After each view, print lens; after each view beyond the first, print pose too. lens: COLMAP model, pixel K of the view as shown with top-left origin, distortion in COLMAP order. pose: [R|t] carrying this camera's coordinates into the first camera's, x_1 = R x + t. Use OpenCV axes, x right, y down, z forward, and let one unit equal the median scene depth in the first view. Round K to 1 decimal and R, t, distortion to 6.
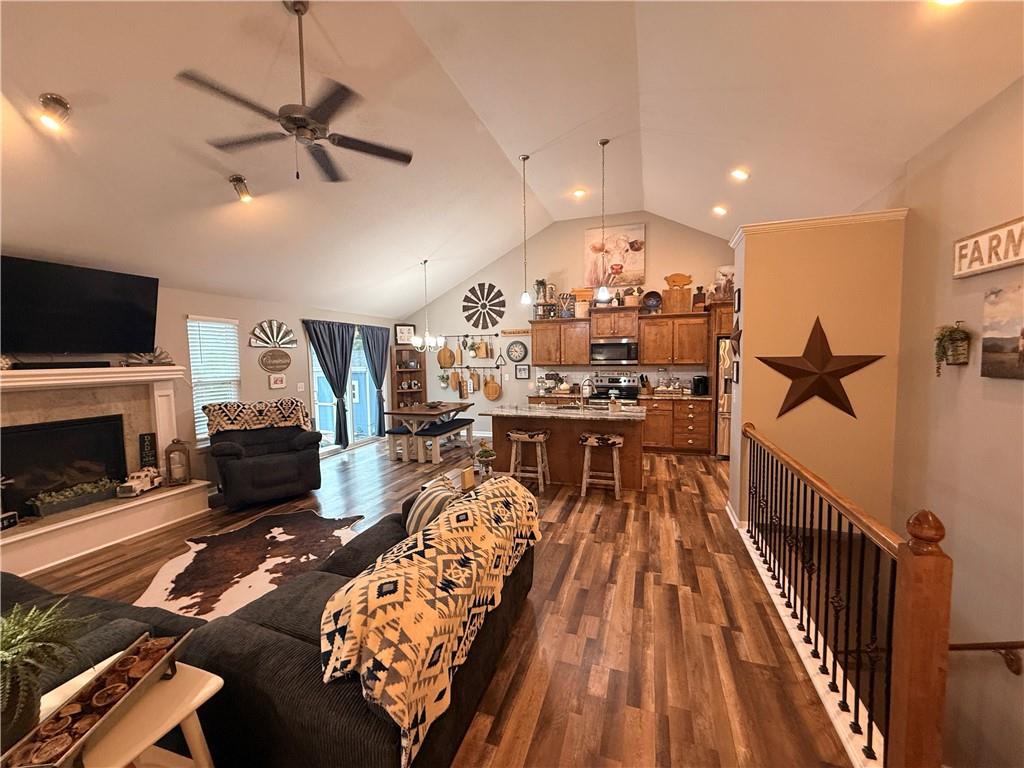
lens RADIAL K [[407.6, 0, 508.4], [0, 407.6, 383.6], [0, 0, 1]] dist [-0.001441, 0.000001]
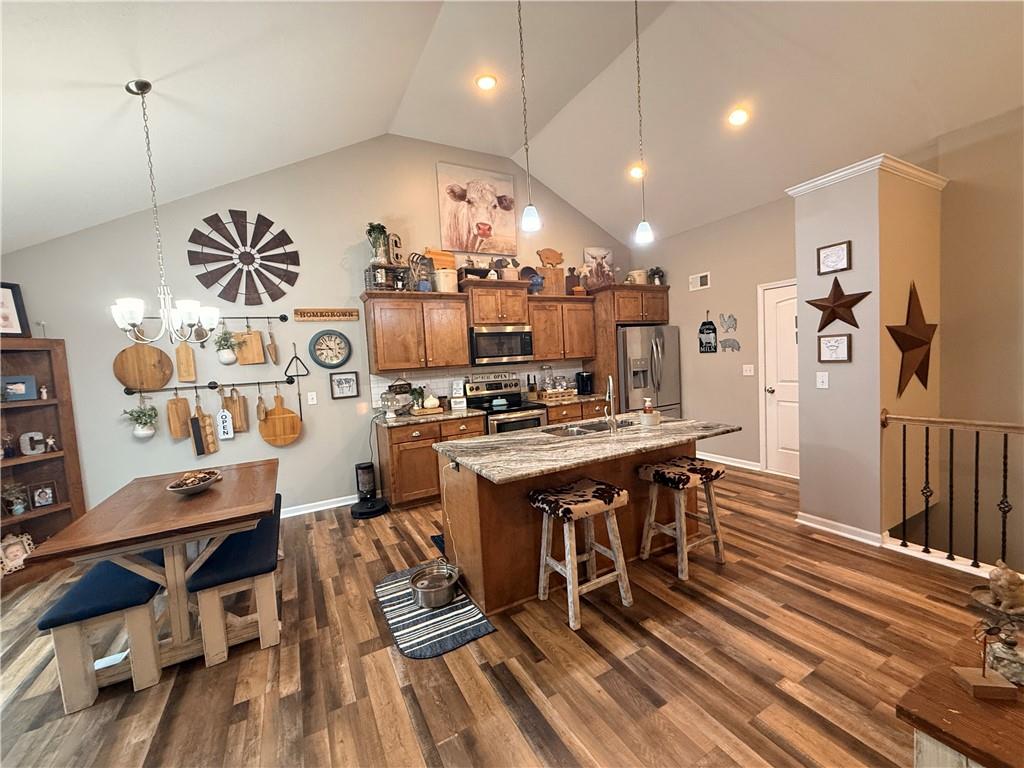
lens RADIAL K [[407.6, 0, 510.5], [0, 407.6, 384.9], [0, 0, 1]] dist [-0.001441, 0.000001]
pose [[0.675512, -0.073291, 0.733697, -0.369061], [0.096429, 0.995283, 0.010641, -0.022284], [-0.731016, 0.063562, 0.679393, 0.757004]]
